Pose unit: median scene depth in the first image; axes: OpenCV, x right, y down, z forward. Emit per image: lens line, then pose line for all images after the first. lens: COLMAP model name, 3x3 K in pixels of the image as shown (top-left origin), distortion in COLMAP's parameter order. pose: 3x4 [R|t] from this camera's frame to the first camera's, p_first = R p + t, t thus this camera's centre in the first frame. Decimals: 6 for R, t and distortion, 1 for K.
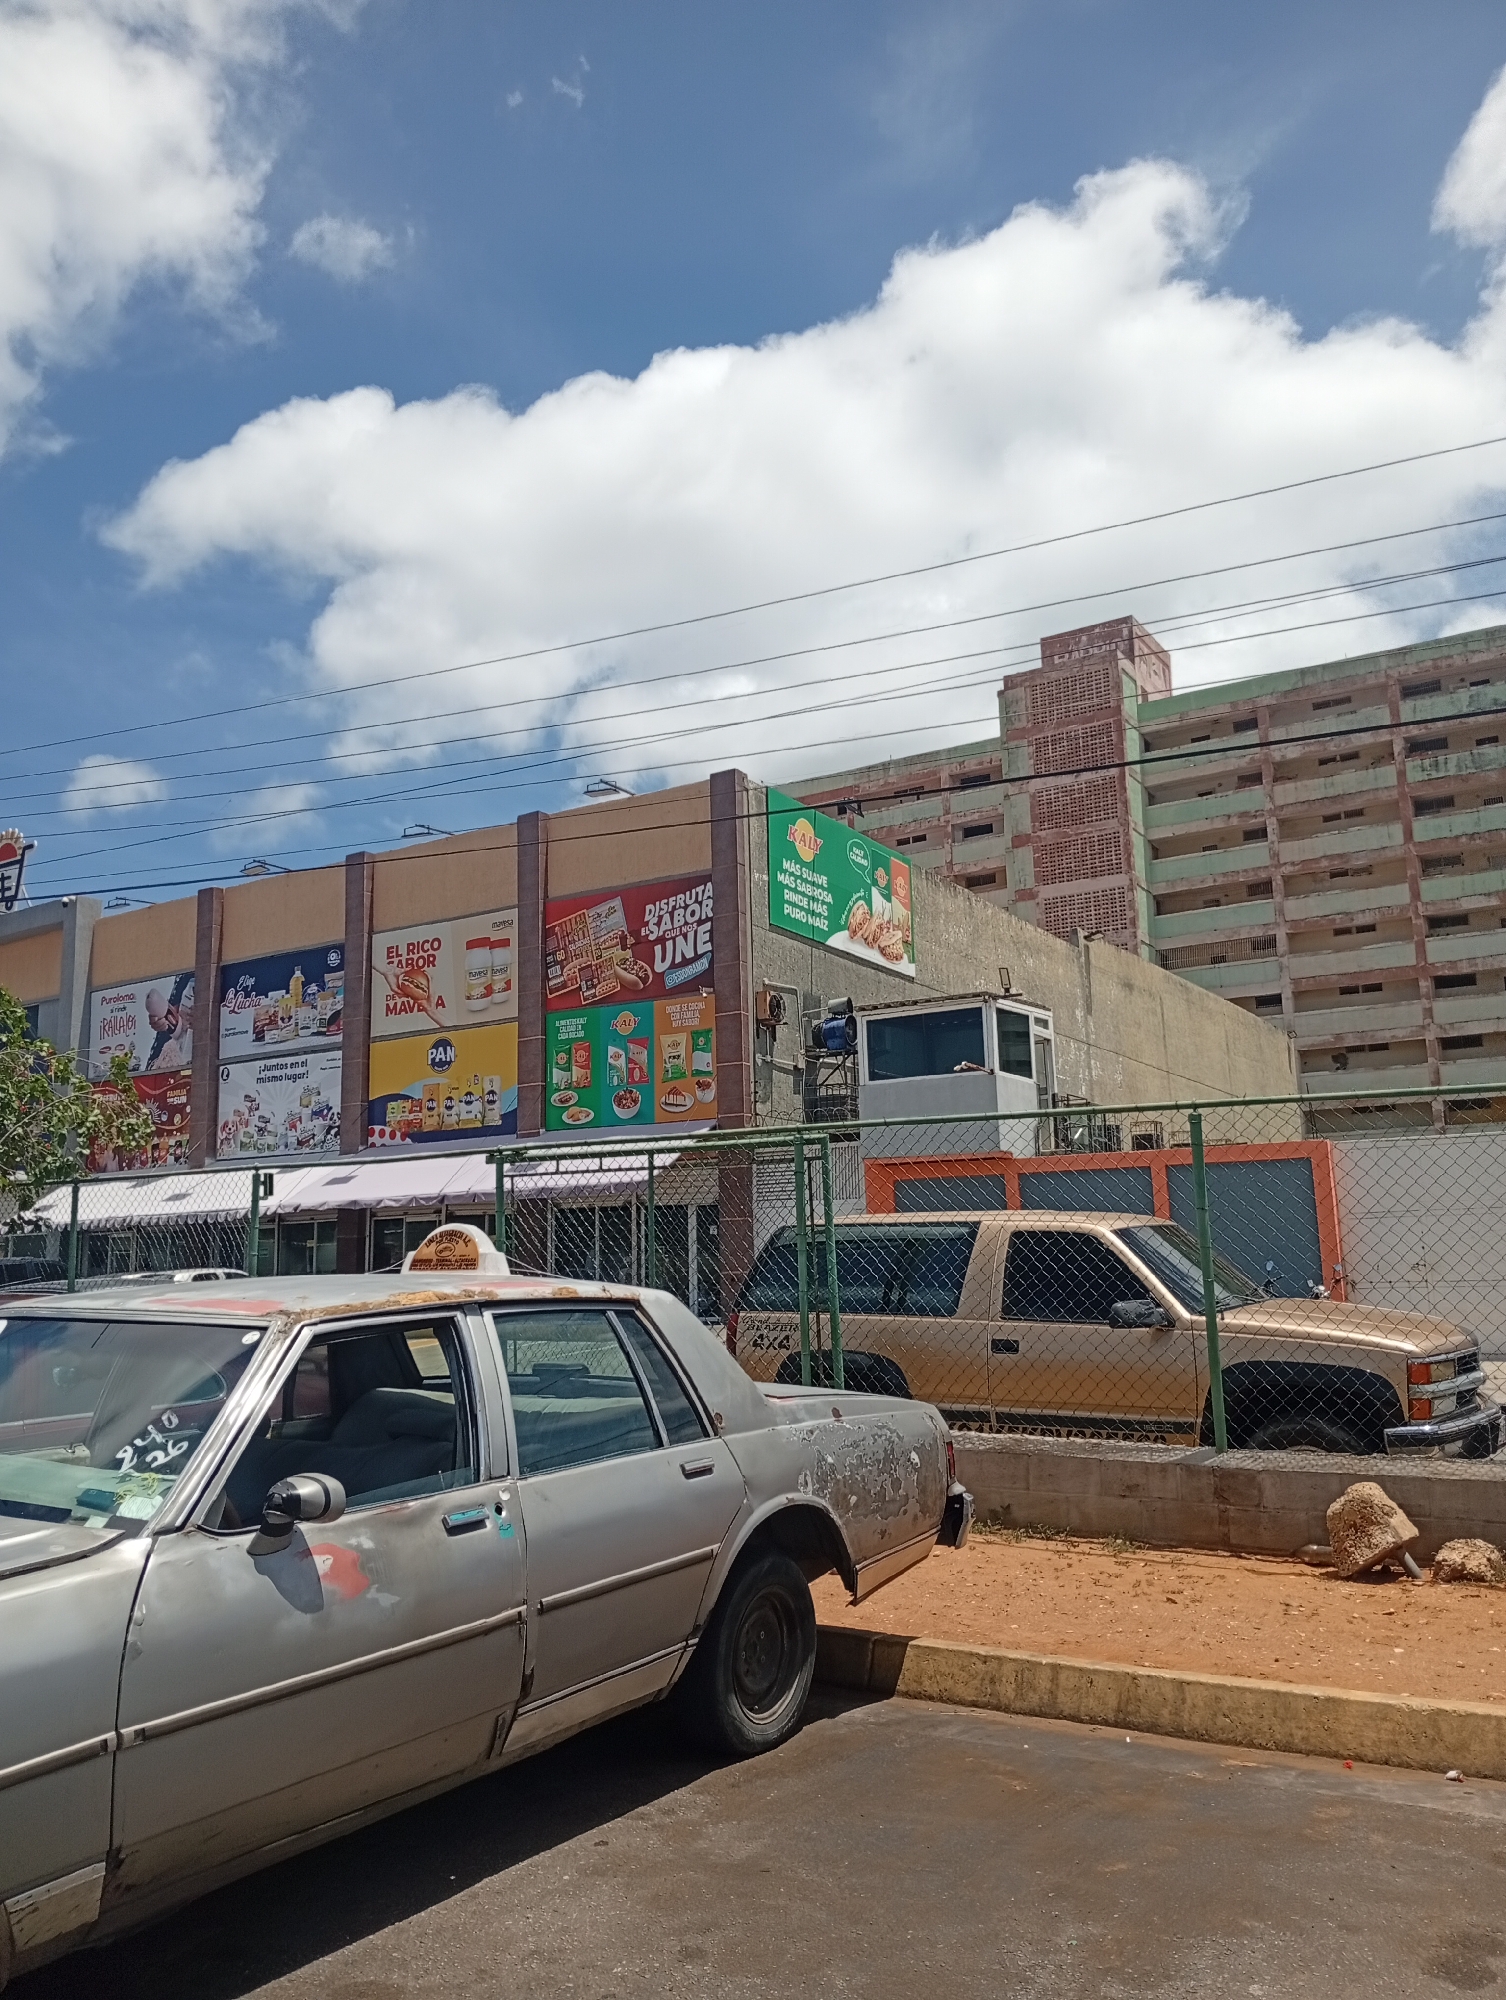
lens RADIAL K [[1545.6, 0, 752.4], [0, 1545.6, 1111.5], [0, 0, 1]] dist [0.003300, -0.193634]
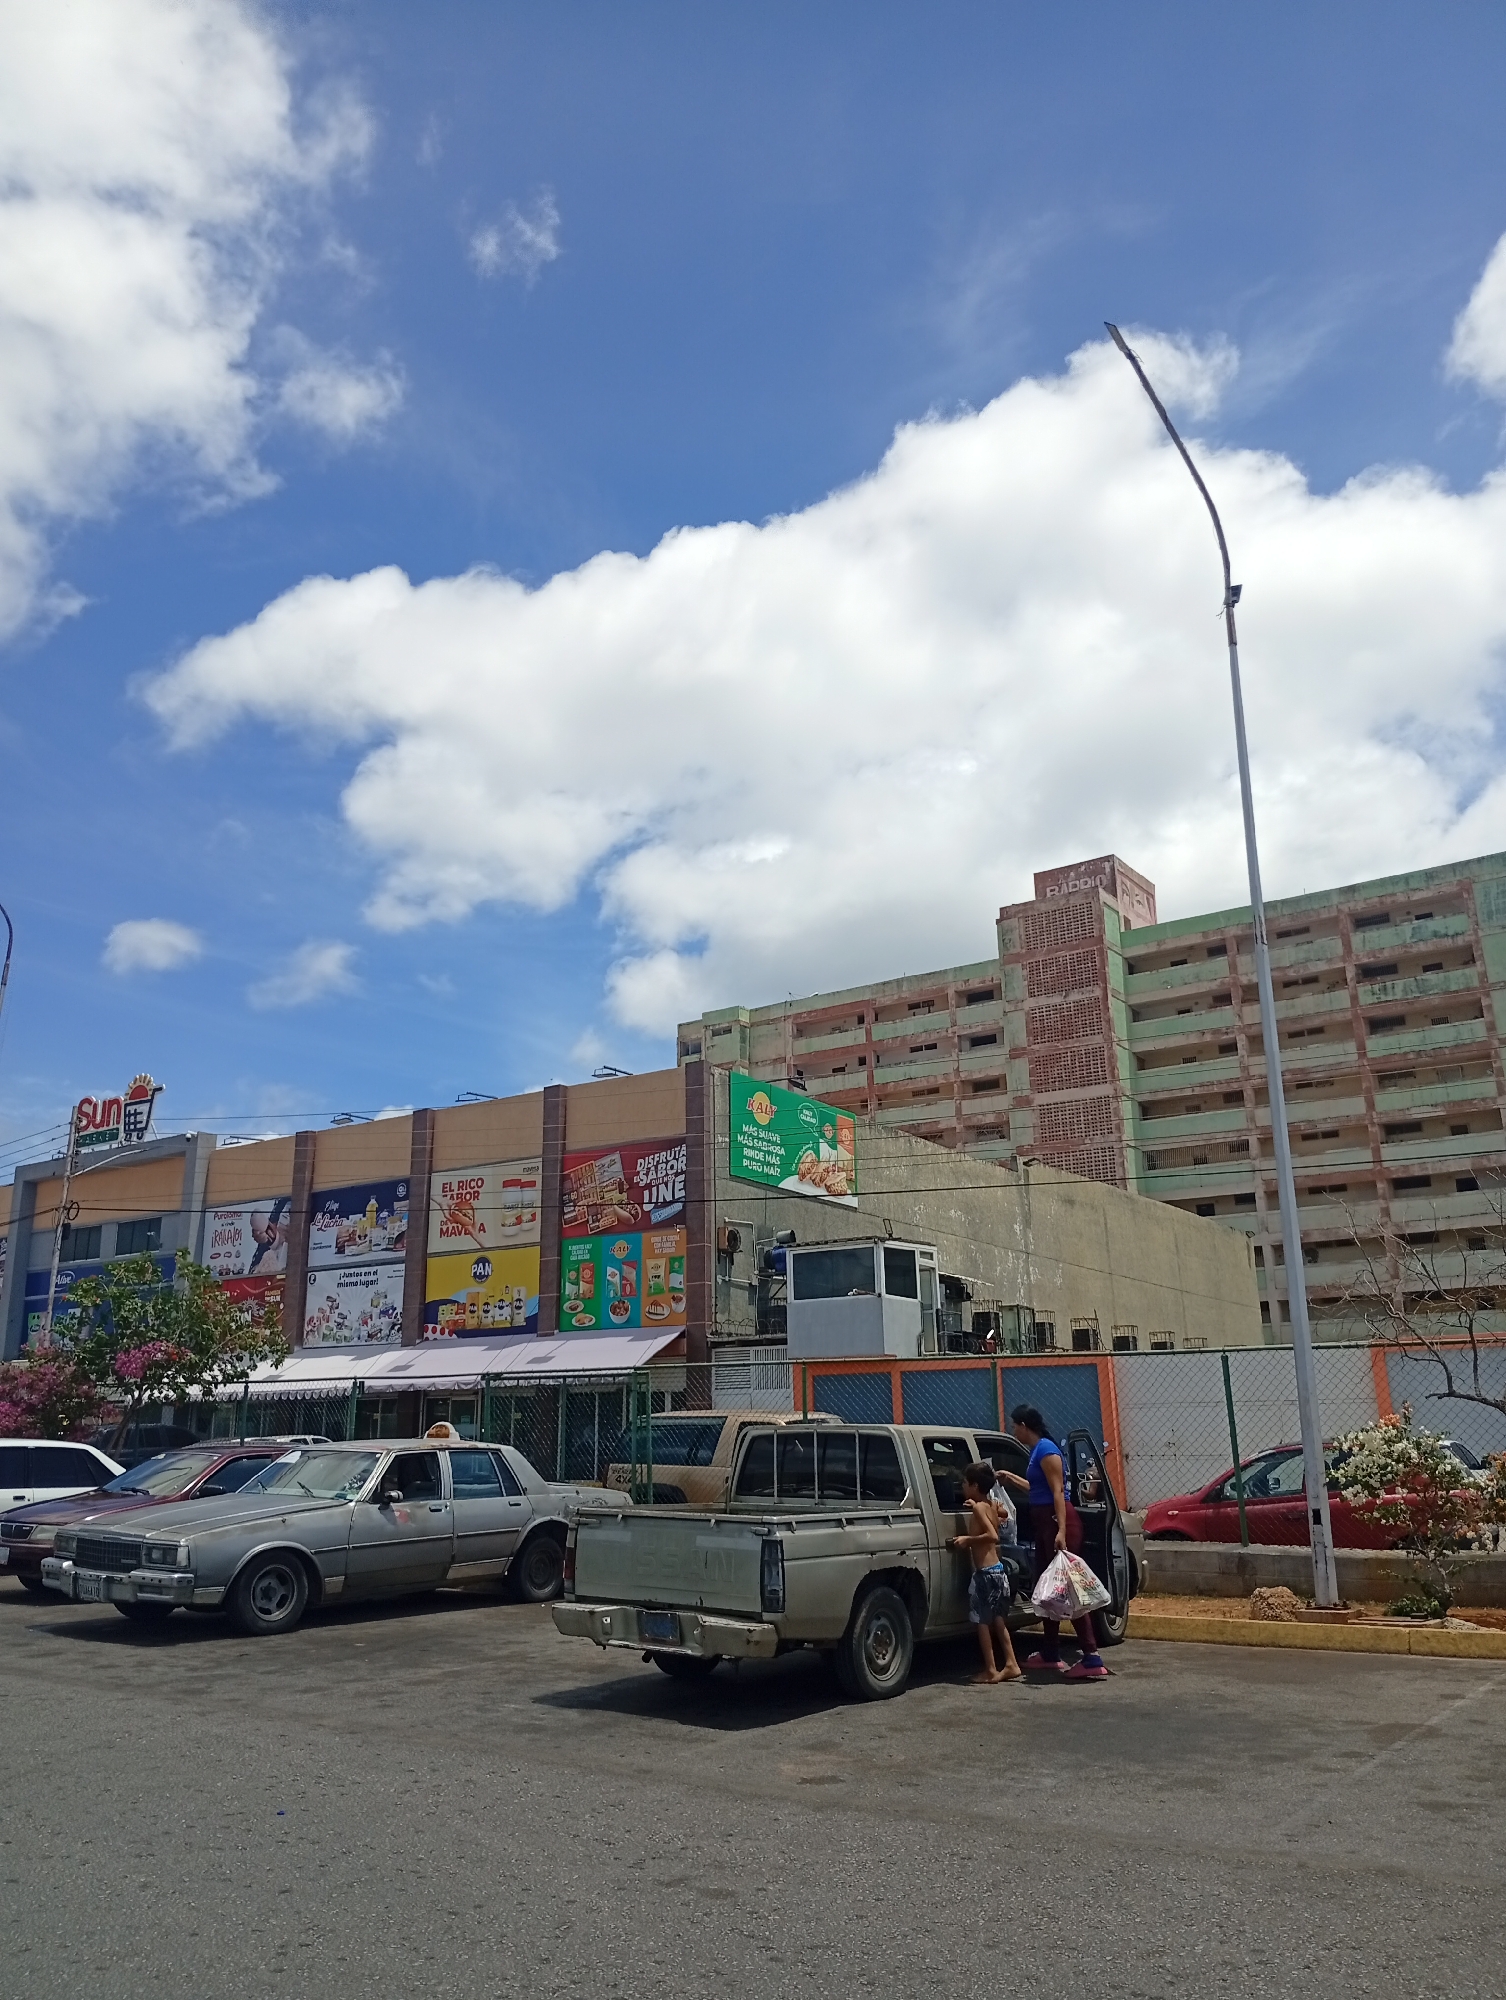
lens RADIAL K [[1545.6, 0, 752.4], [0, 1545.6, 1111.5], [0, 0, 1]] dist [0.003300, -0.193634]
pose [[0.999226, 0.004263, -0.039117, 0.068617], [-0.008515, 0.993984, -0.109194, -0.026786], [0.038416, 0.109442, 0.993251, -0.263705]]
